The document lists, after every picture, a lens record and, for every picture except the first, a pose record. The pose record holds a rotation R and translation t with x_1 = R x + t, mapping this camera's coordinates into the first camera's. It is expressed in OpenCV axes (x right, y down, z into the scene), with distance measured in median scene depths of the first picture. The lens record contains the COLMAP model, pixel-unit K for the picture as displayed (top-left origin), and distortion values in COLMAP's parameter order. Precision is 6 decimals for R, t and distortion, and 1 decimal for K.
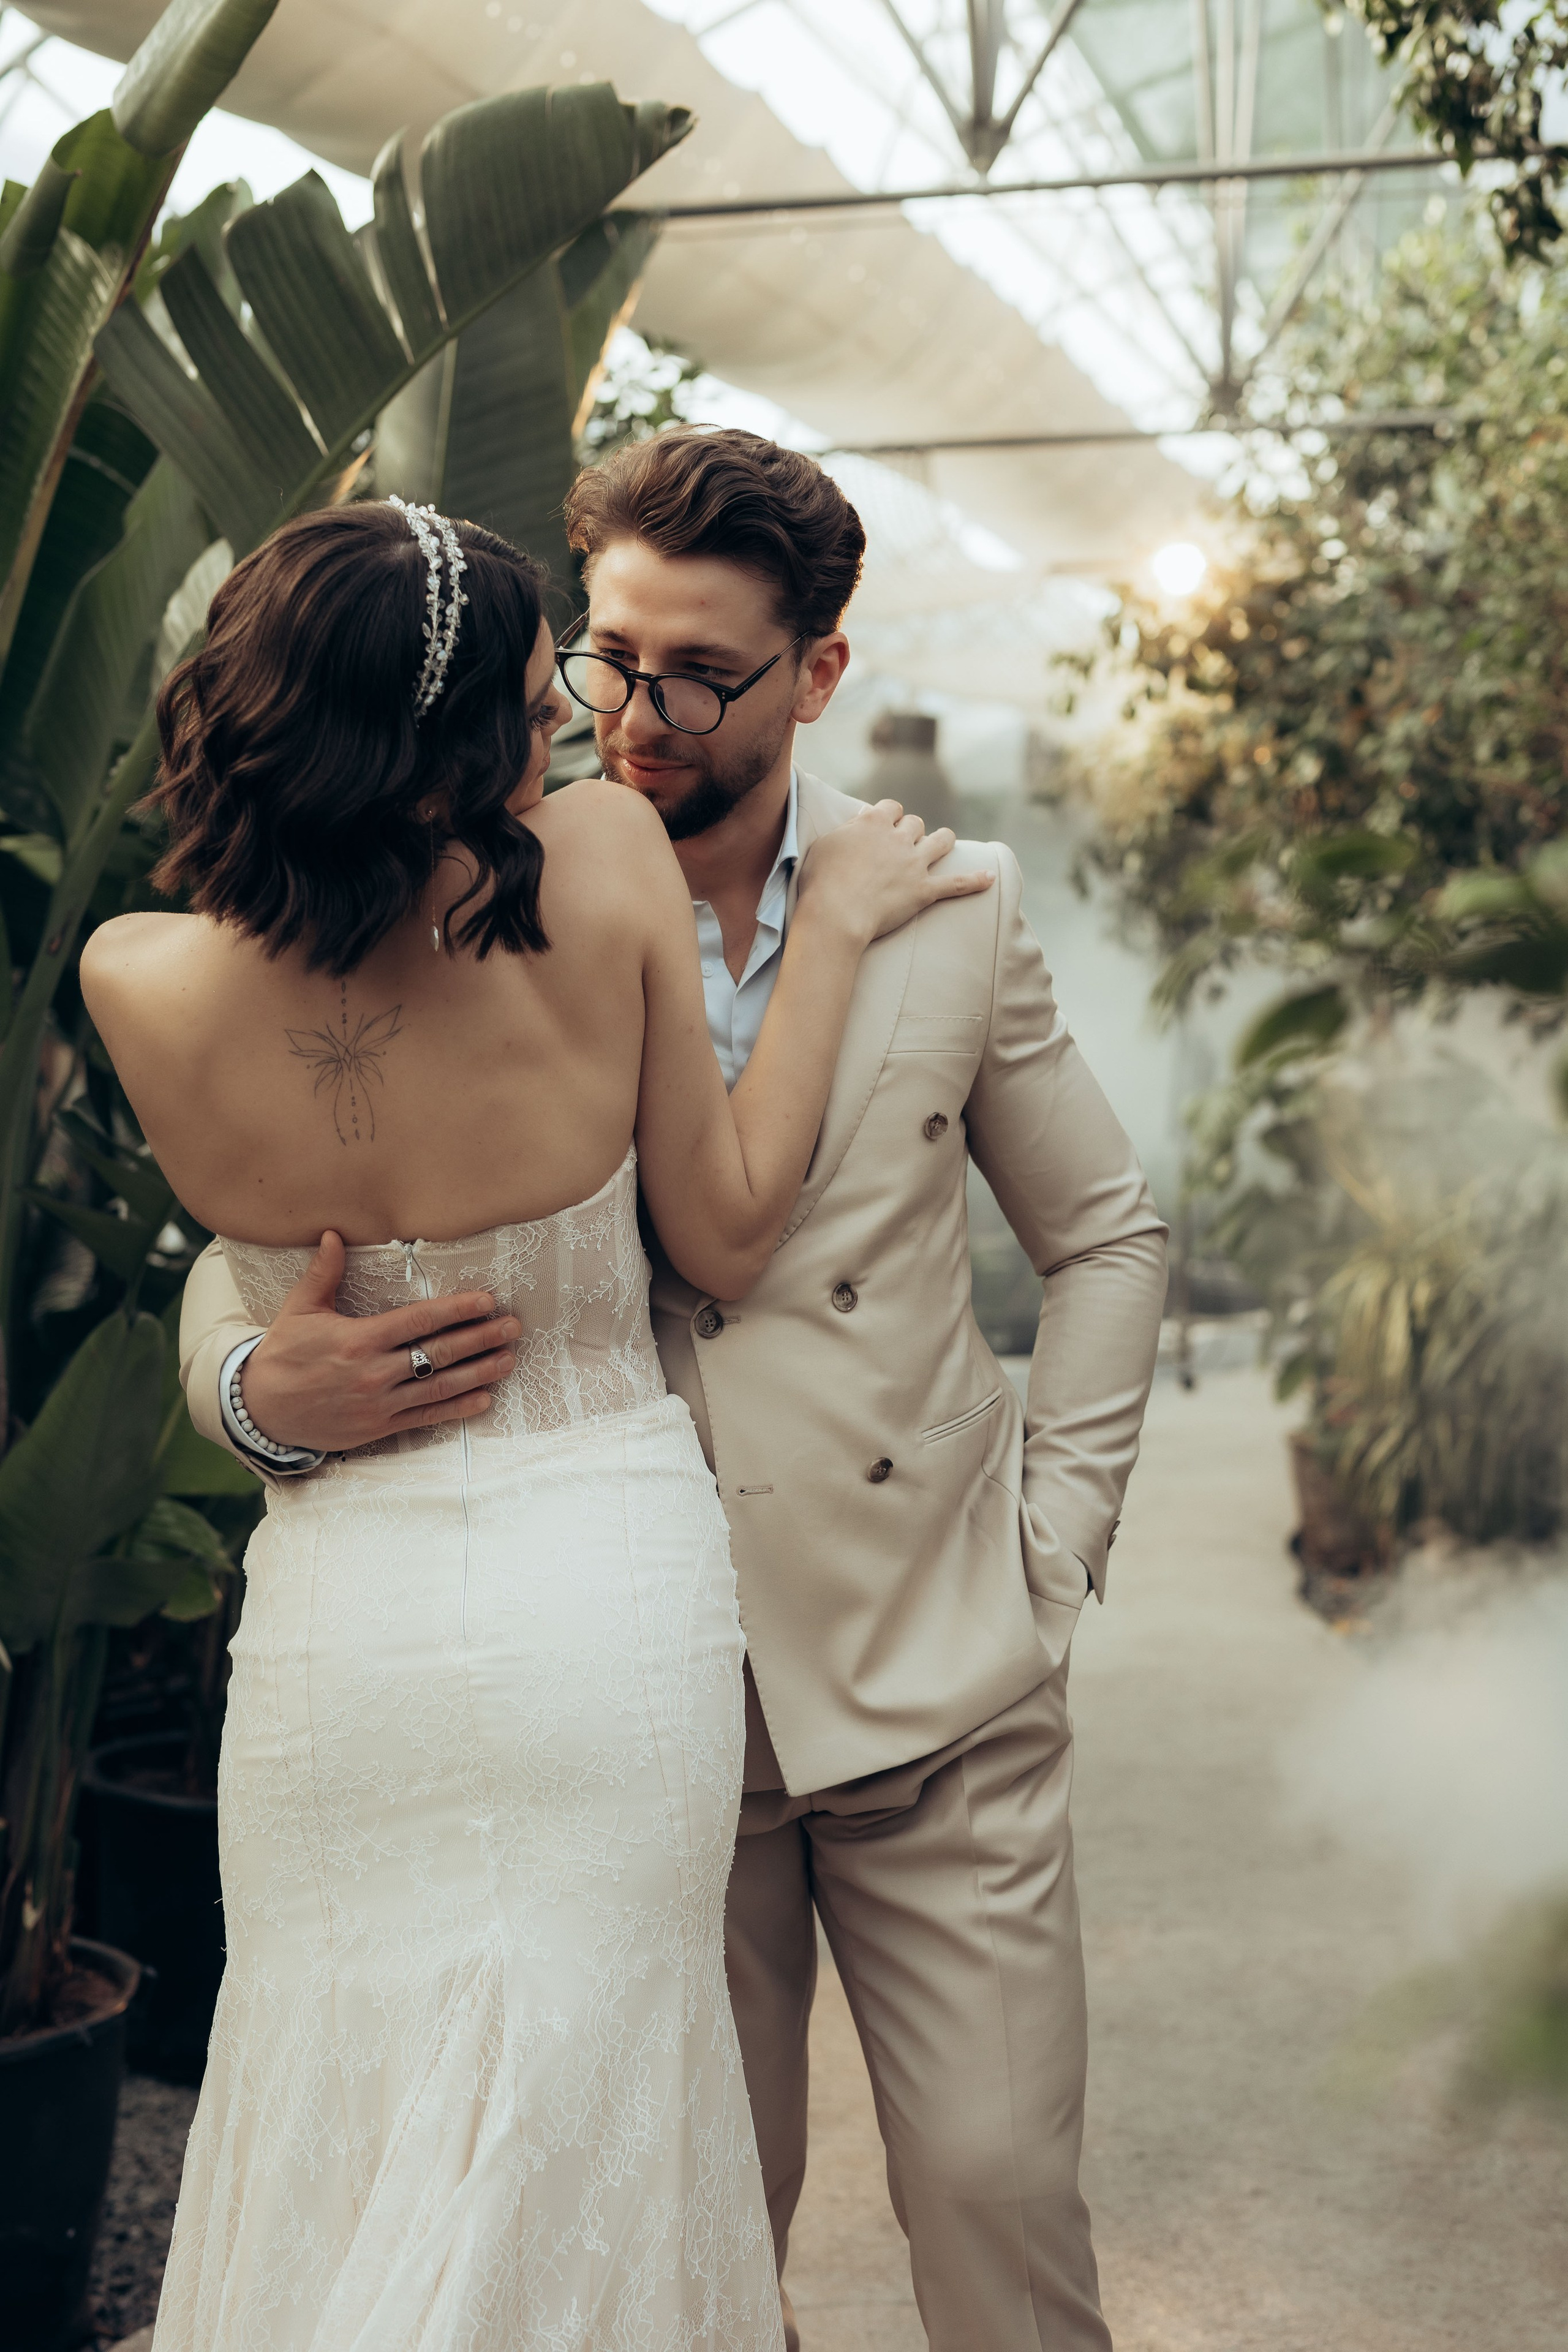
lens RADIAL K [[3270.4, 0, 787.4], [0, 3270.4, 1151.9], [0, 0, 1]] dist [0.012204, 0.020065]
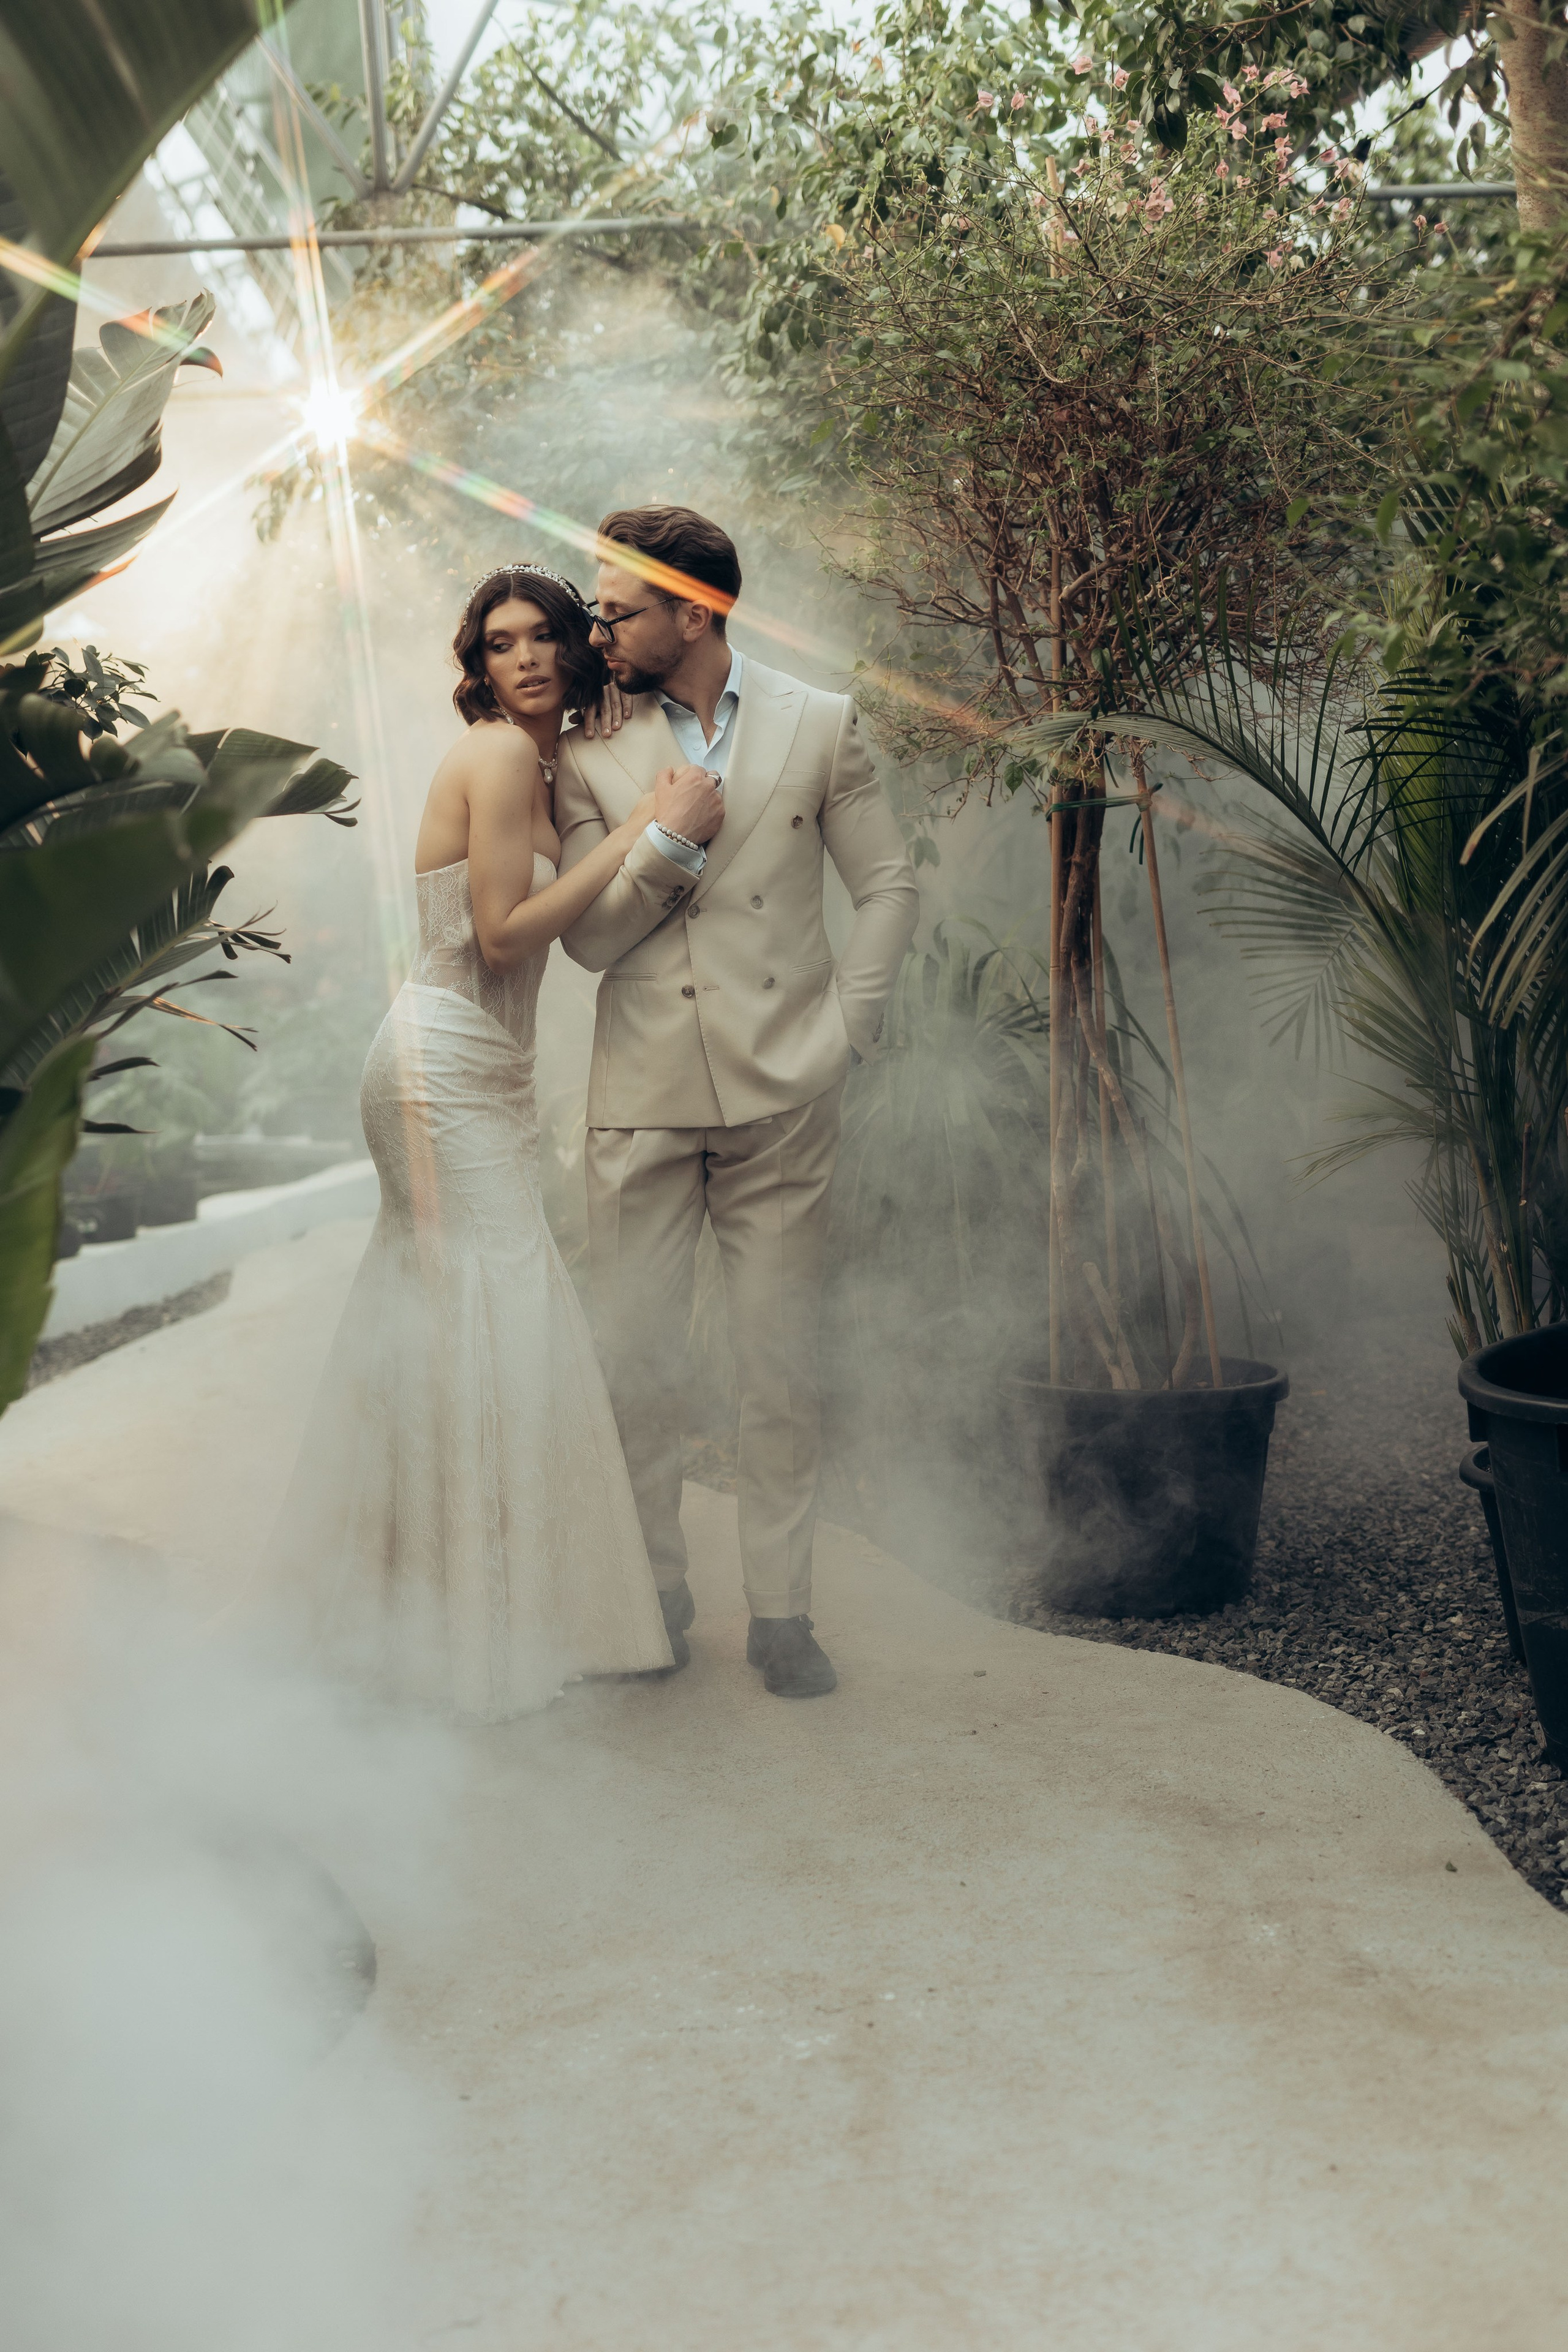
lens RADIAL K [[3275.0, 0, 807.9], [0, 3275.0, 1170.6], [0, 0, 1]] dist [0.006386, 0.014779]
pose [[0.928060, -0.090098, 0.361369, -0.284003], [0.074953, 0.995628, 0.055741, 0.013389], [-0.364811, -0.024645, 0.930755, 0.145592]]
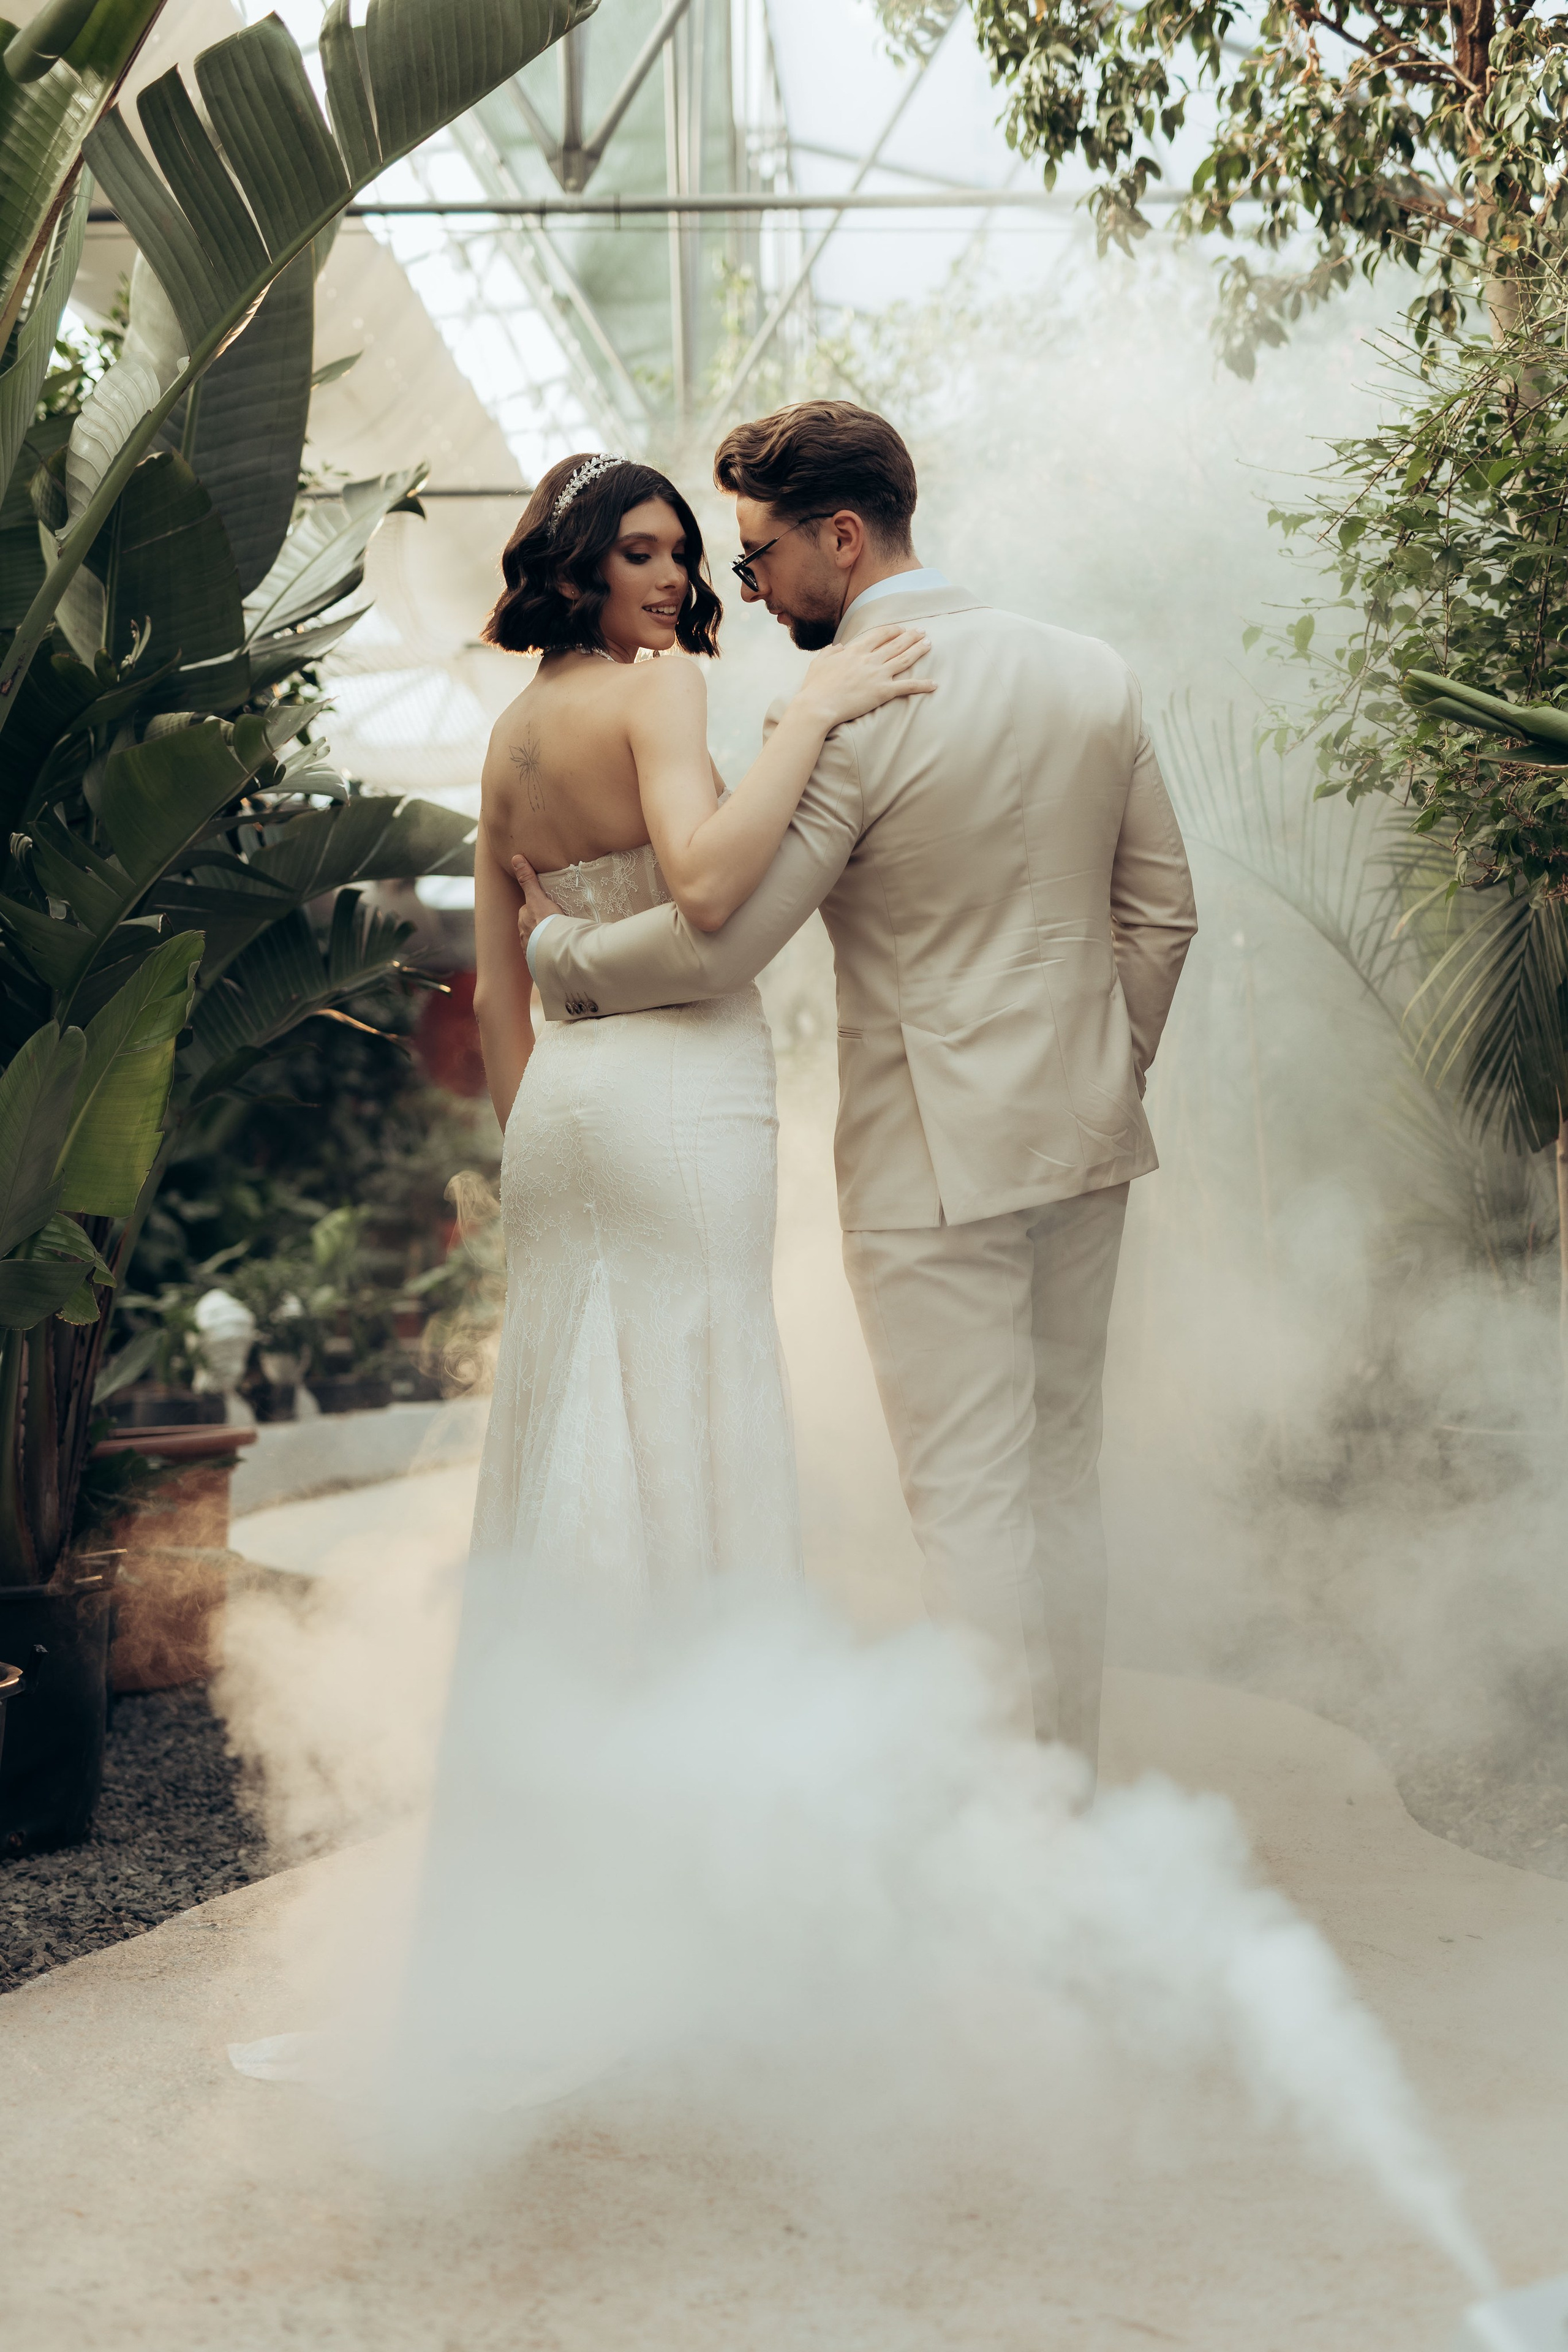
lens RADIAL K [[3270.4, 0, 787.4], [0, 3270.4, 1151.9], [0, 0, 1]] dist [0.012204, 0.020065]
pose [[0.971547, 0.003547, 0.236820, -0.216068], [0.010958, 0.998144, -0.059903, 0.156021], [-0.236593, 0.060794, 0.969705, -0.130094]]
